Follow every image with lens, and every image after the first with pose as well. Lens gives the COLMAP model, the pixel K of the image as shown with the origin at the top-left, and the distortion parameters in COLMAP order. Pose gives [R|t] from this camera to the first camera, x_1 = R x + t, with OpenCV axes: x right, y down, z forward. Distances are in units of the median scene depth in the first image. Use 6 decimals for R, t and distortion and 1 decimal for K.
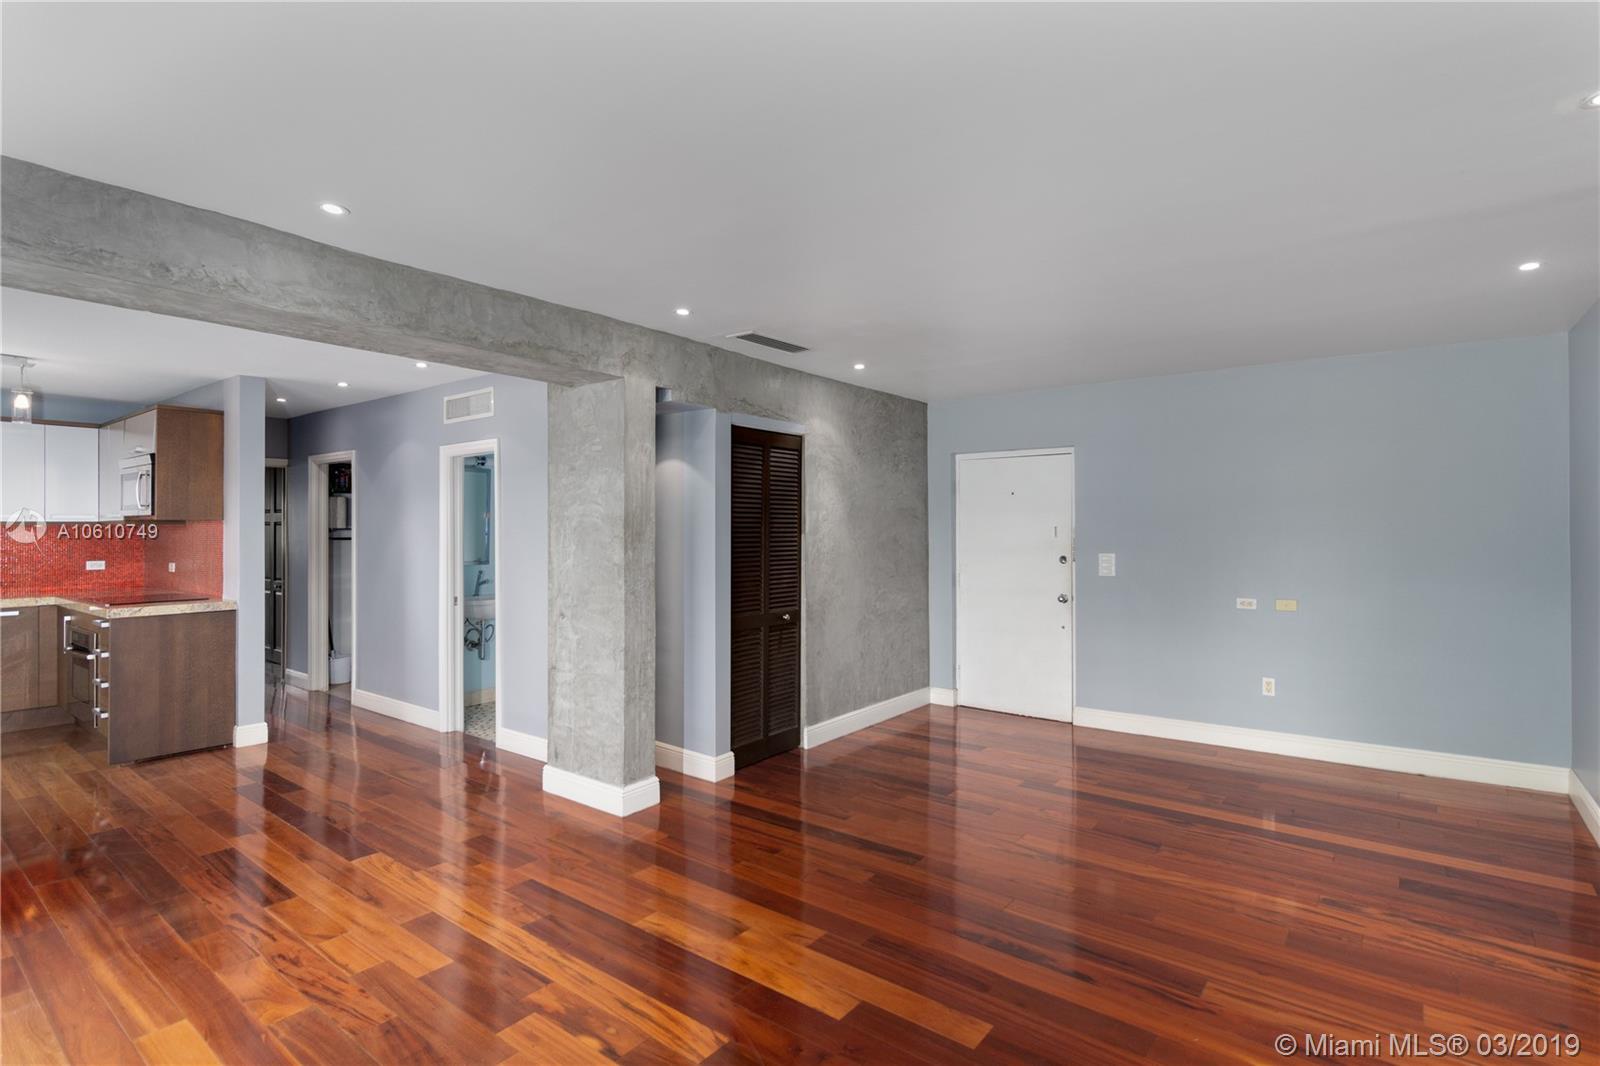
lens RADIAL K [[780.9, 0, 807.1], [0, 780.9, 530.6], [0, 0, 1]] dist [-0.004160, 0.000490]
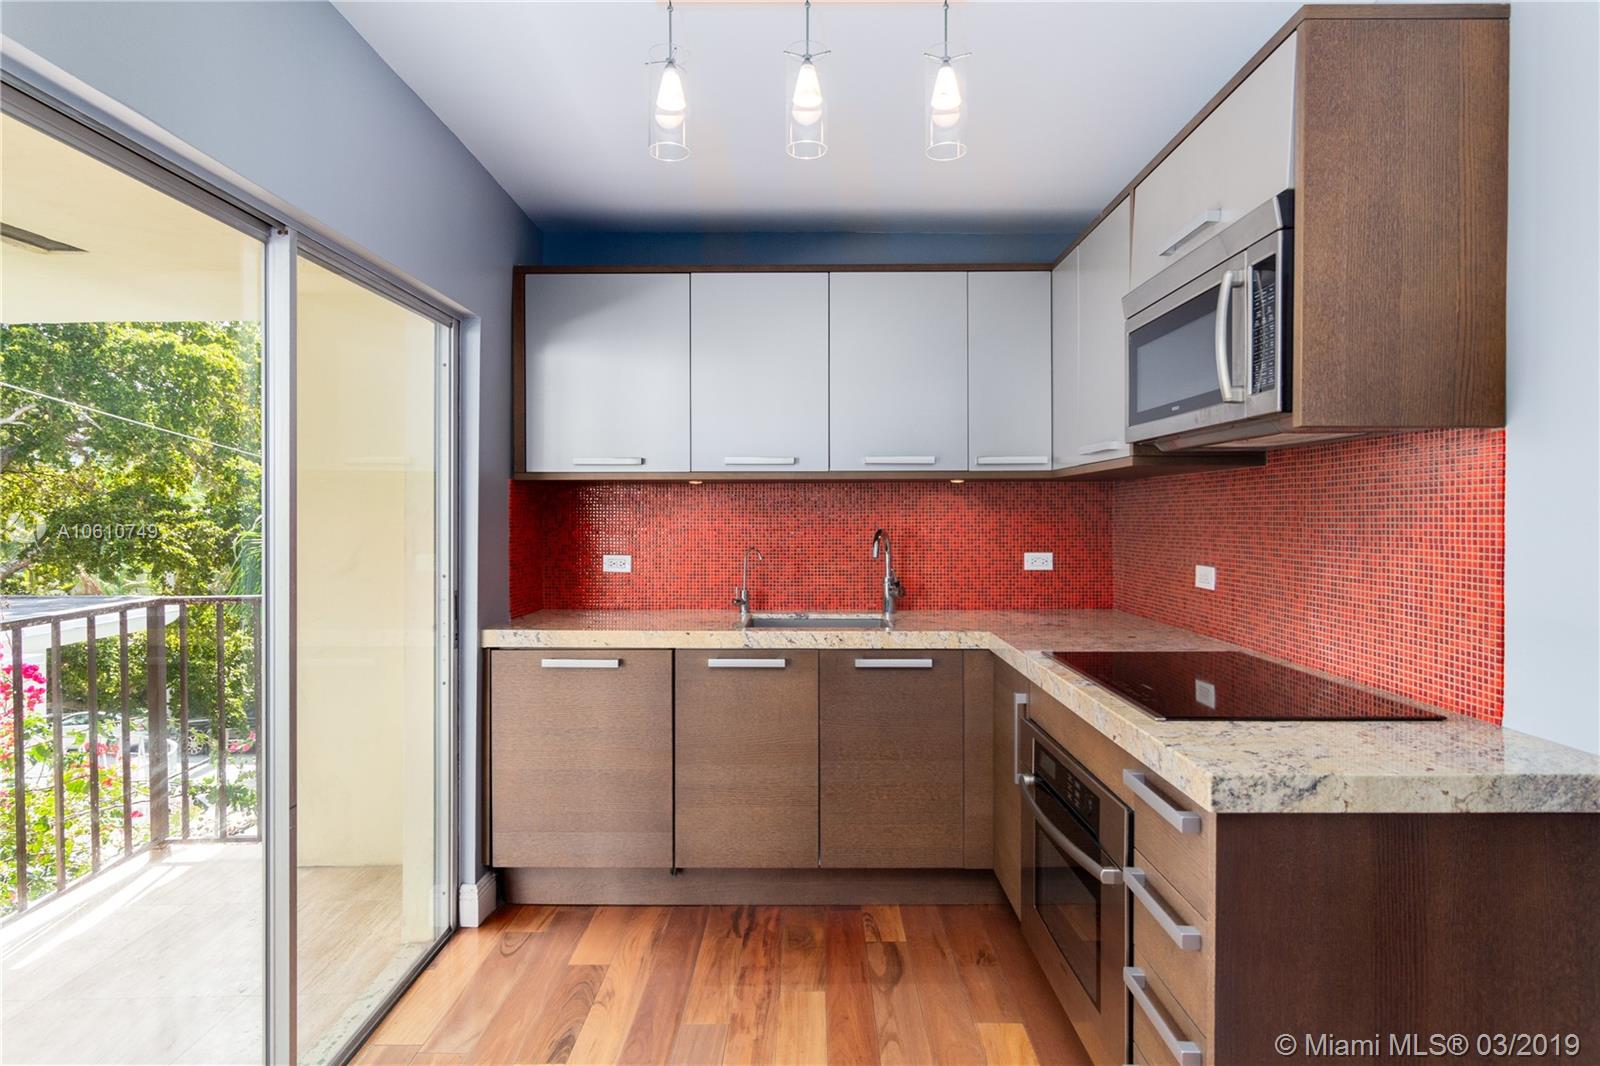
lens RADIAL K [[857.7, 0, 801.4], [0, 857.7, 520.8], [0, 0, 1]] dist [0.000486, 0.001701]
pose [[0.604343, 0.006960, -0.796694, -1.019757], [-0.000441, 0.999965, 0.008402, 0.025544], [0.796724, -0.004726, 0.604324, 0.981924]]
